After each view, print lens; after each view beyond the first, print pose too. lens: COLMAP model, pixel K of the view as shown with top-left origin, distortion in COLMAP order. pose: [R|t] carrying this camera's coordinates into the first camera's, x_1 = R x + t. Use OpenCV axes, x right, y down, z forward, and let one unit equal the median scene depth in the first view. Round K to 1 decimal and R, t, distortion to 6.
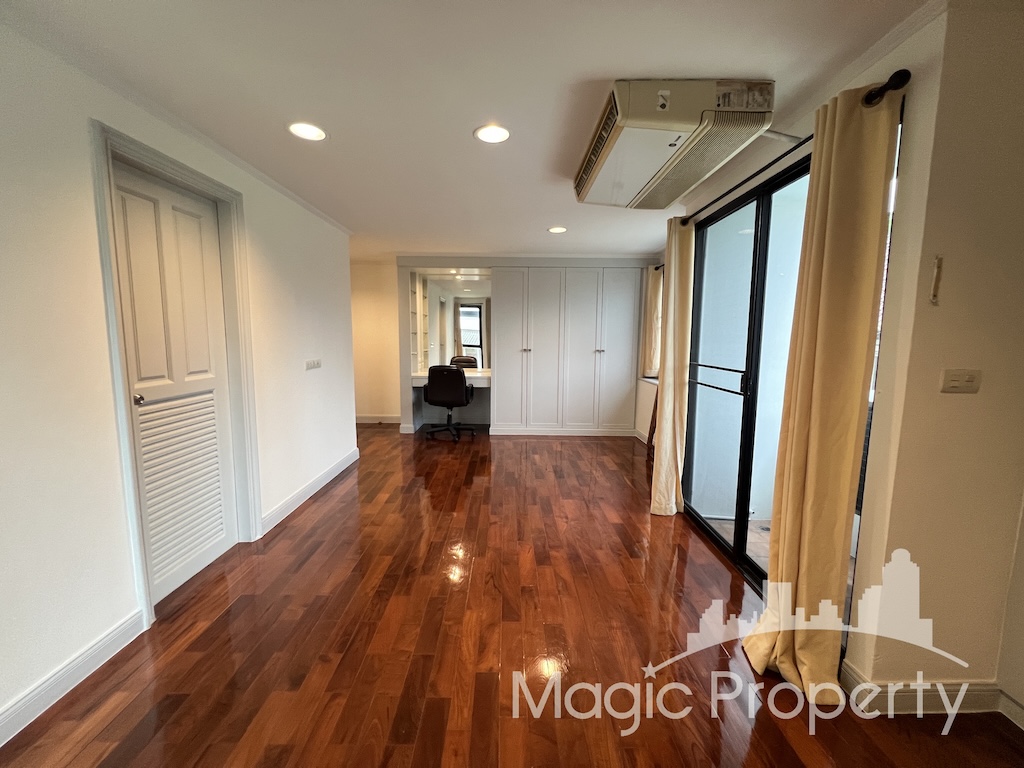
lens RADIAL K [[410.5, 0, 511.0], [0, 410.5, 381.8], [0, 0, 1]] dist [-0.001792, -0.000073]
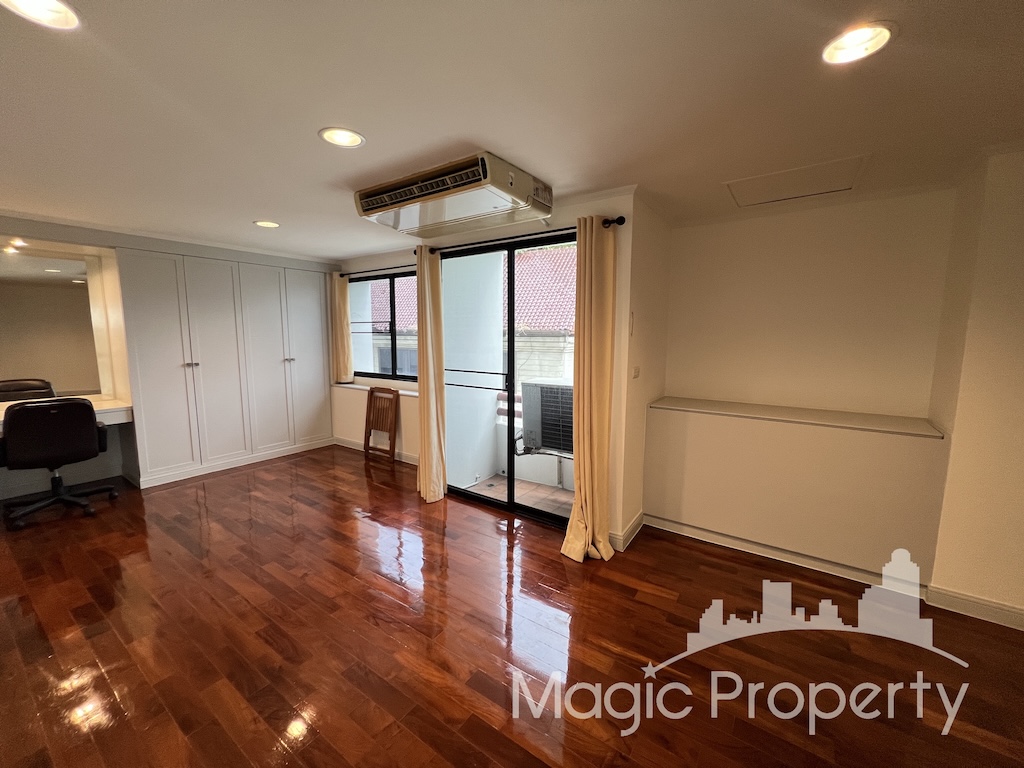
lens RADIAL K [[410.5, 0, 511.0], [0, 410.5, 381.8], [0, 0, 1]] dist [-0.001792, -0.000073]
pose [[0.577726, -0.104869, 0.809466, -0.298501], [0.095273, 0.993597, 0.060726, -0.044080], [-0.810651, 0.042037, 0.584018, 0.095927]]
